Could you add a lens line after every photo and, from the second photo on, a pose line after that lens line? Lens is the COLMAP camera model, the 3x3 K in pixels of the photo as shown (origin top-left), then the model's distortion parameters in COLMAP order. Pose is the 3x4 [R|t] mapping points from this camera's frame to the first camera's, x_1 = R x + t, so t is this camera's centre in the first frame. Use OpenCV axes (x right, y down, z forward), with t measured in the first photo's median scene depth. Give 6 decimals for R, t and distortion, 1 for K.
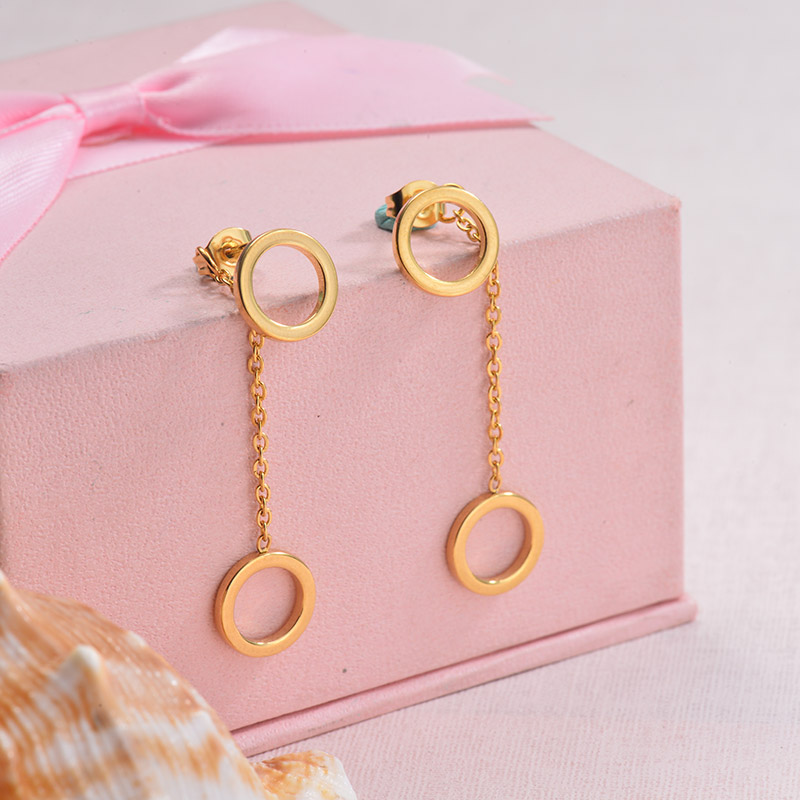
lens RADIAL K [[5352.6, 0, 362.4], [0, 5352.6, 371.2], [0, 0, 1]] dist [0.008152, 0.000000]
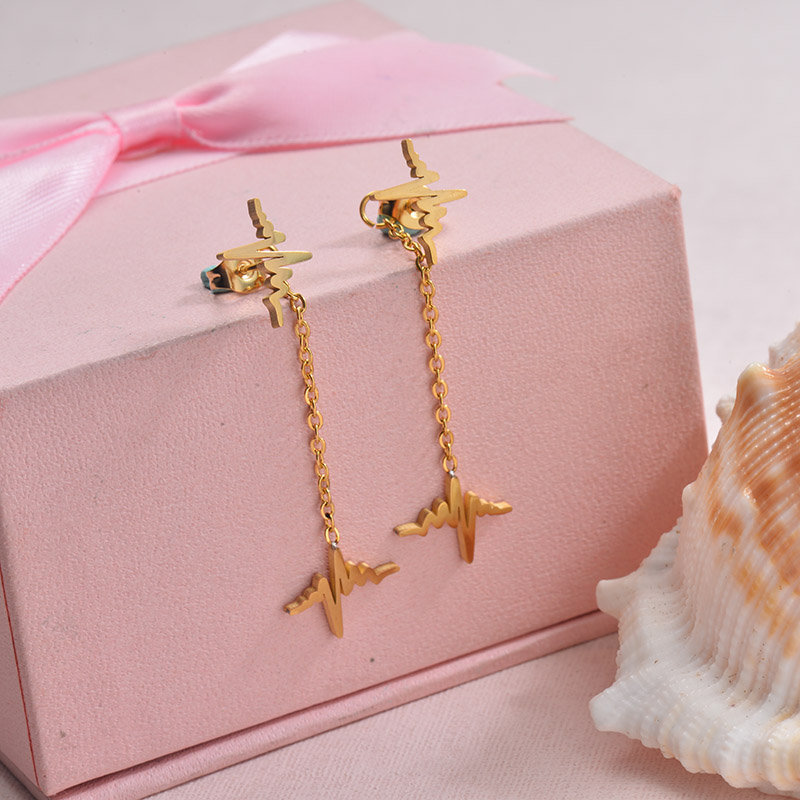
lens RADIAL K [[5352.6, 0, 352.8], [0, 5352.6, 426.7], [0, 0, 1]] dist [0.008152, 0.000000]
pose [[0.990213, -0.044636, -0.132236, 0.131379], [0.049400, 0.998235, 0.032965, -0.023360], [0.130531, -0.039175, 0.990670, -0.024876]]
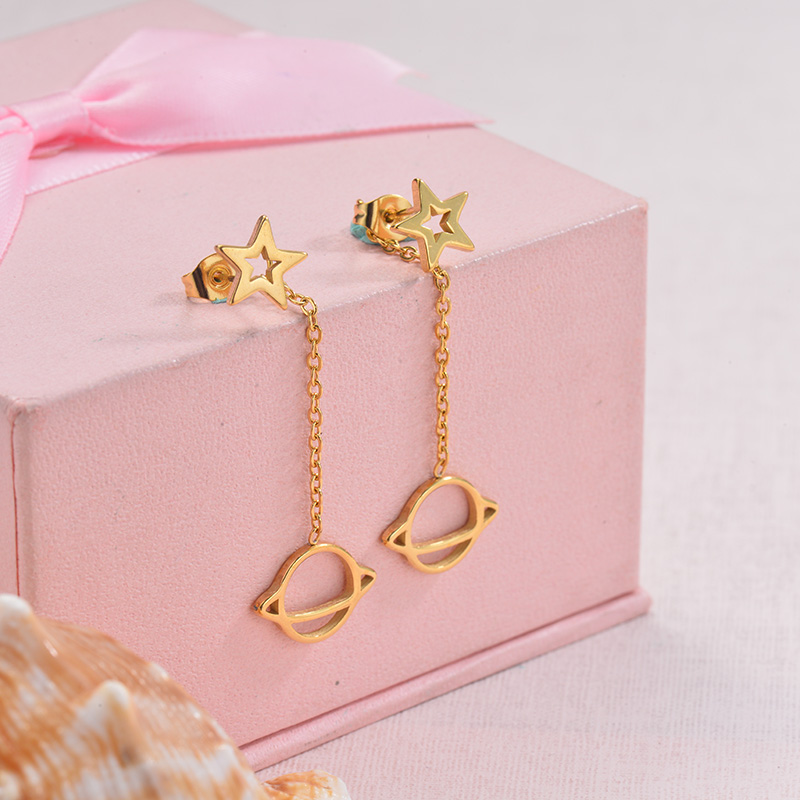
lens RADIAL K [[5352.6, 0, 400.7], [0, 5352.6, 398.2], [0, 0, 1]] dist [0.008152, 0.000000]
pose [[0.987139, -0.033928, 0.156223, -0.145487], [0.028277, 0.998868, 0.038255, -0.034973], [-0.157344, -0.033345, 0.986981, 0.012263]]
